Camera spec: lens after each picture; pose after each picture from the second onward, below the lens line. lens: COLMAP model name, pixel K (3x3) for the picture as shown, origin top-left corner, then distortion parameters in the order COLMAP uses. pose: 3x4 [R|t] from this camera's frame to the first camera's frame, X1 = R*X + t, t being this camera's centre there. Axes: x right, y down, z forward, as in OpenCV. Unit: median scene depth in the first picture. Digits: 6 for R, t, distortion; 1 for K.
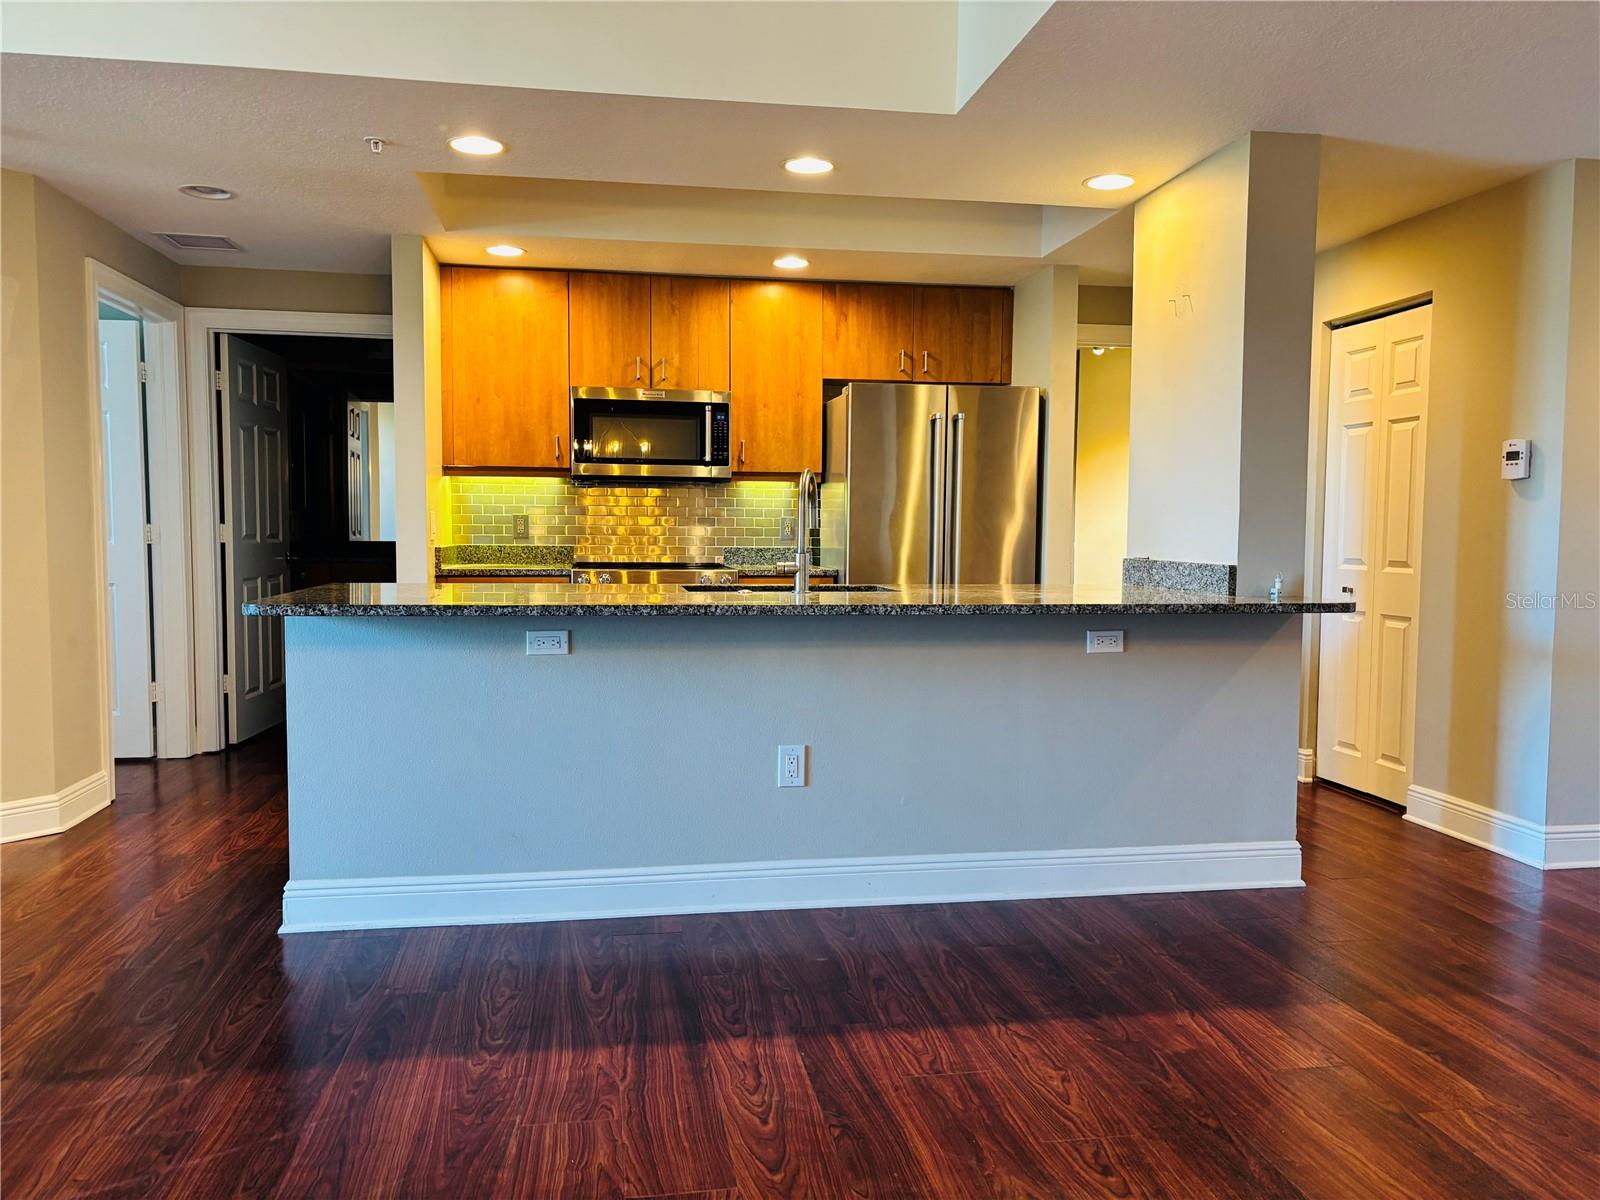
lens RADIAL K [[1217.6, 0, 795.5], [0, 1217.6, 595.9], [0, 0, 1]] dist [0.034597, -0.004085]
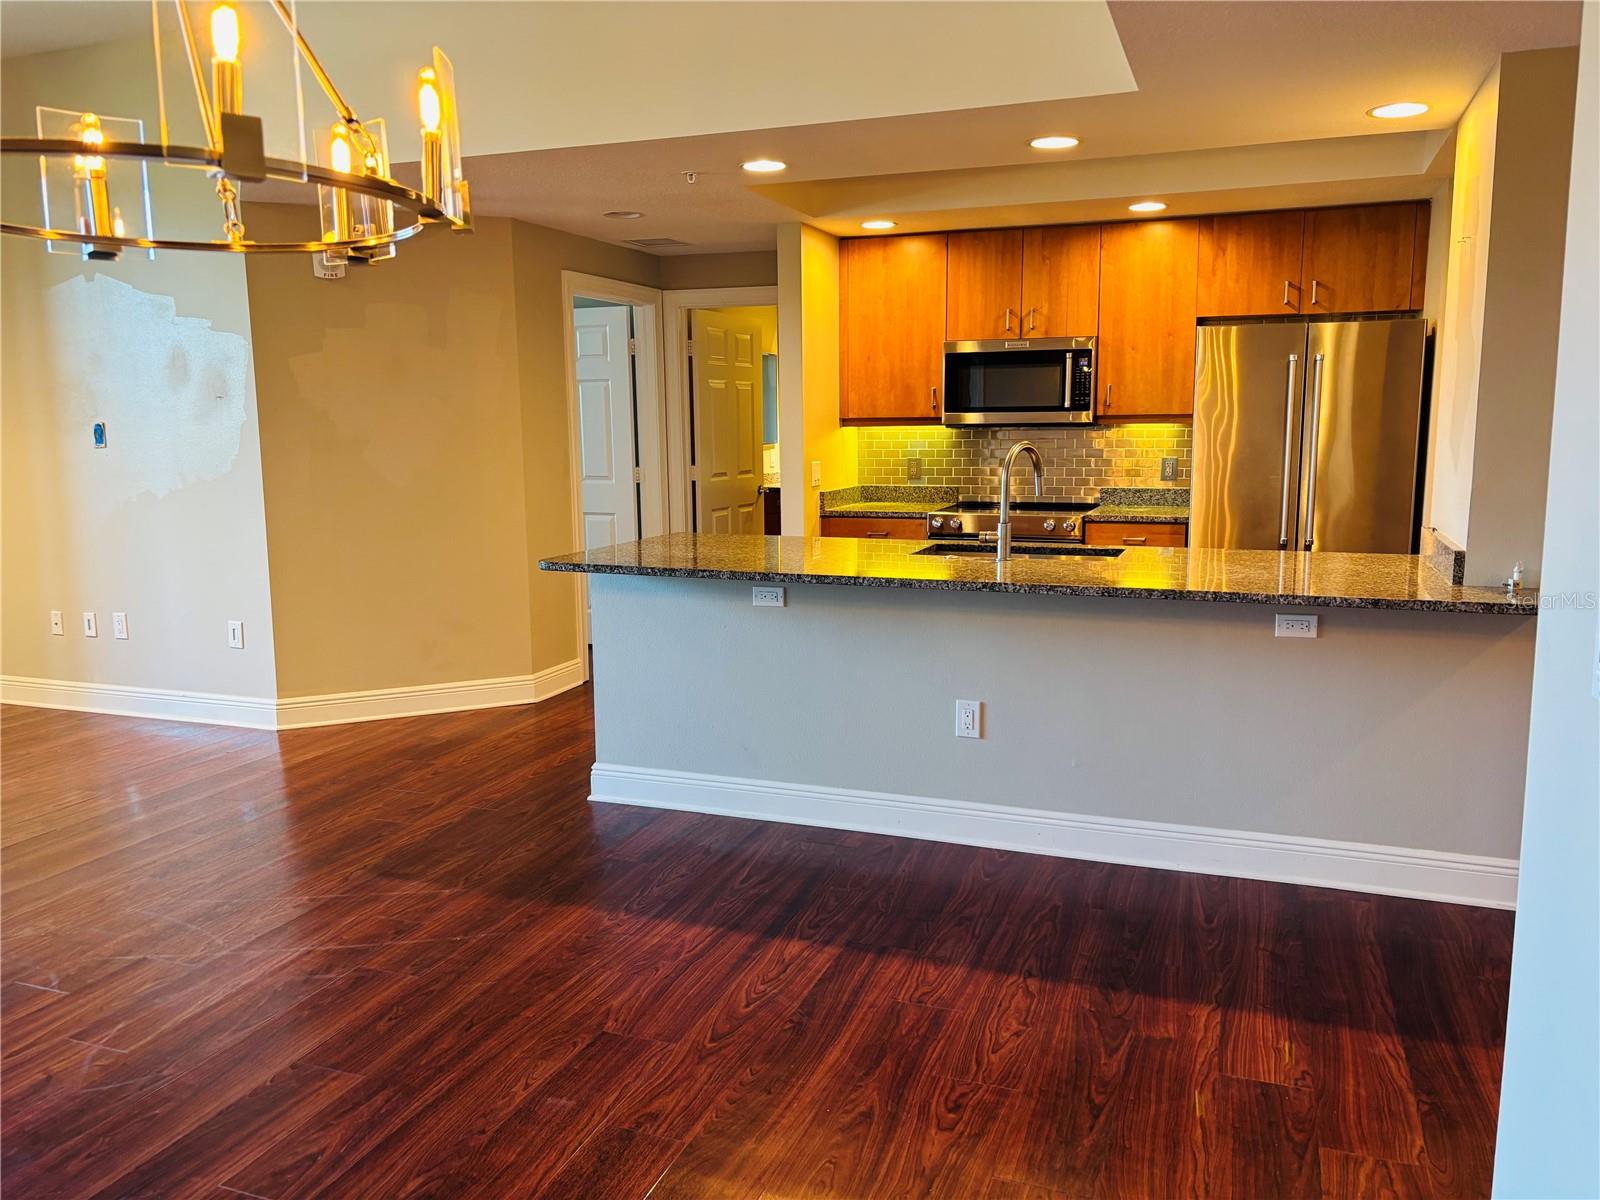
lens RADIAL K [[1201.9, 0, 801.9], [0, 1201.9, 601.0], [0, 0, 1]] dist [0.037697, -0.041819]
pose [[0.867122, 0.061219, -0.494319, 0.373300], [-0.014482, 0.995097, 0.097834, -0.067013], [0.497885, -0.077676, 0.863757, -0.011092]]
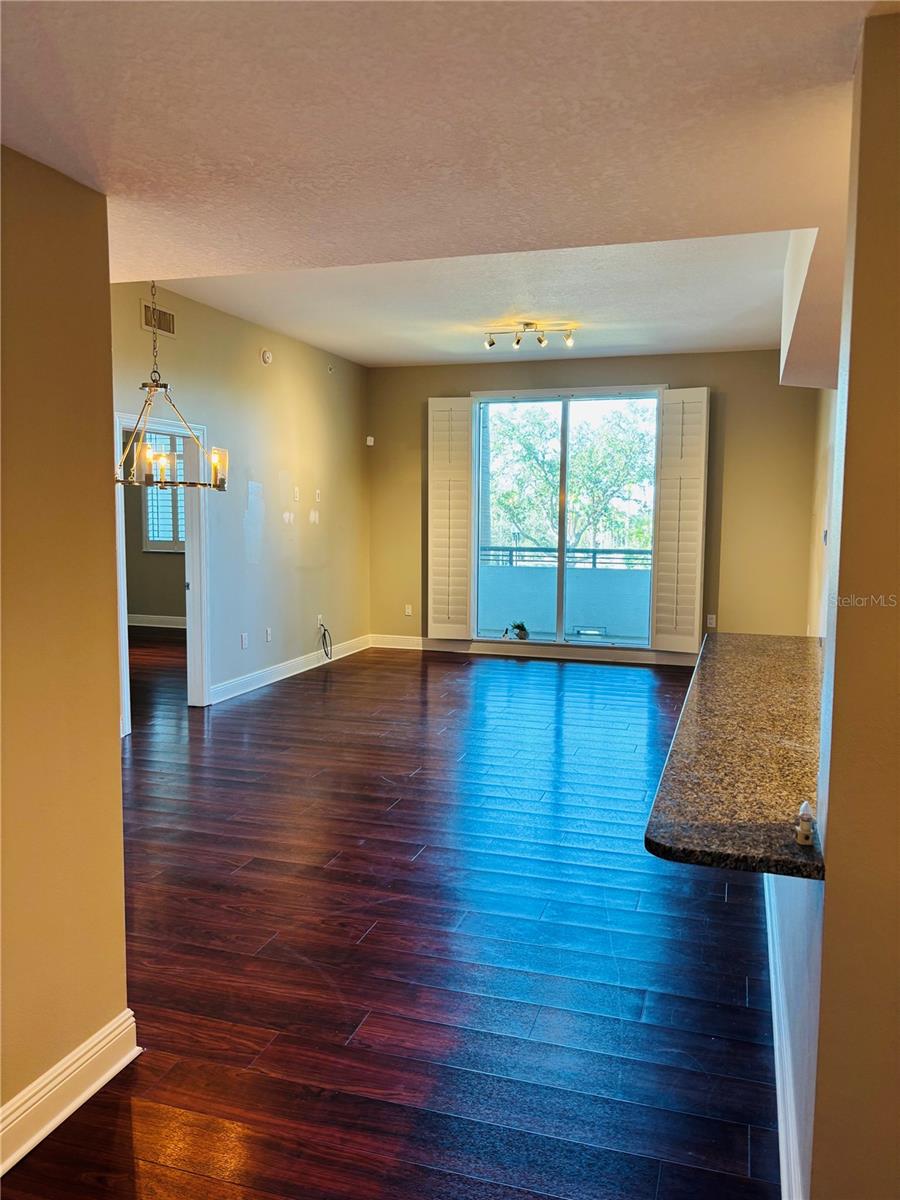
lens RADIAL K [[894.2, 0, 457.5], [0, 894.2, 598.7], [0, 0, 1]] dist [0.073149, -0.084673]
pose [[-0.451487, 0.078094, -0.888854, 0.836035], [-0.062994, 0.990887, 0.119056, -0.157191], [0.890052, 0.109745, -0.442453, 1.007958]]
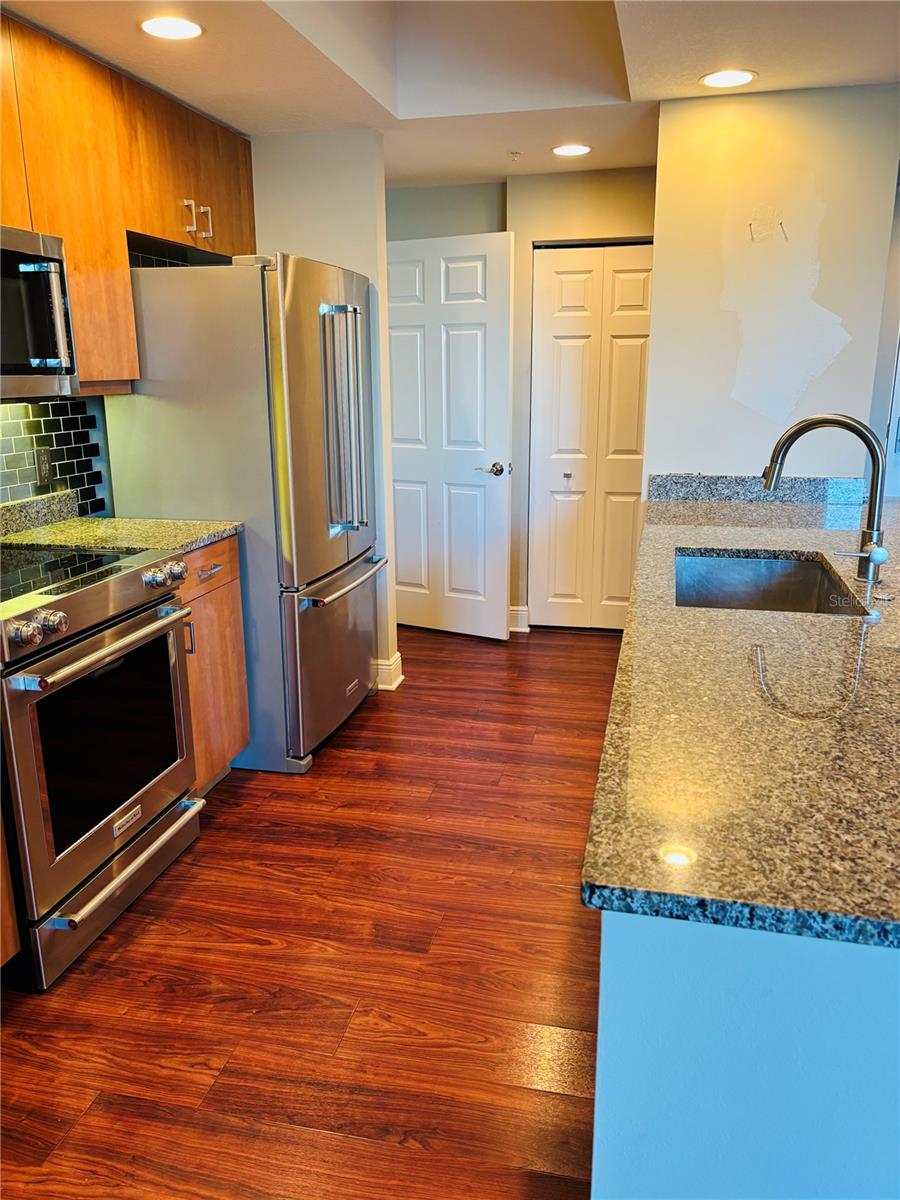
lens RADIAL K [[909.1, 0, 448.0], [0, 909.1, 604.5], [0, 0, 1]] dist [0.063307, -0.090379]
pose [[0.385693, -0.243828, 0.889825, -0.611767], [0.063873, 0.969190, 0.237890, -0.141915], [-0.920414, -0.034916, 0.389383, 1.004657]]
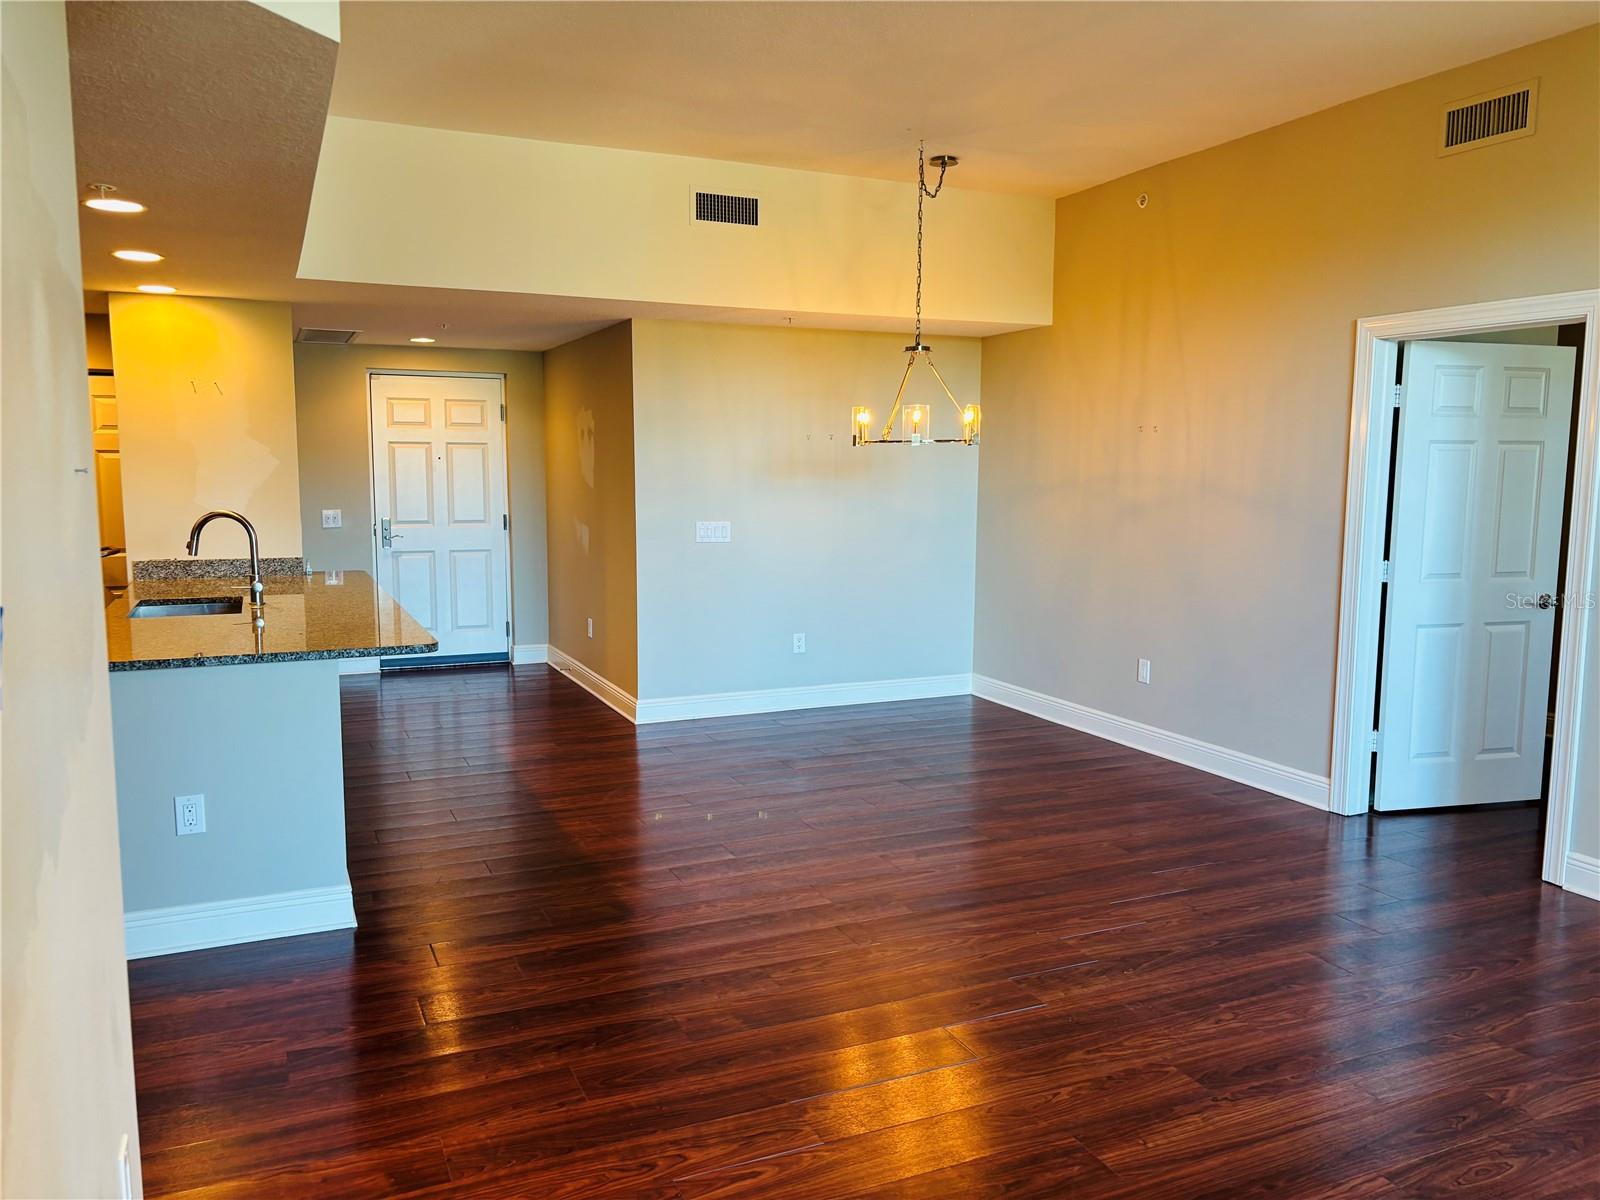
lens RADIAL K [[1212.1, 0, 805.7], [0, 1212.1, 610.2], [0, 0, 1]] dist [0.063307, -0.090379]
pose [[-0.259564, -0.123427, 0.957806, -1.431891], [0.048678, 0.988866, 0.140621, -0.154102], [-0.964498, 0.083124, -0.250666, 0.743540]]
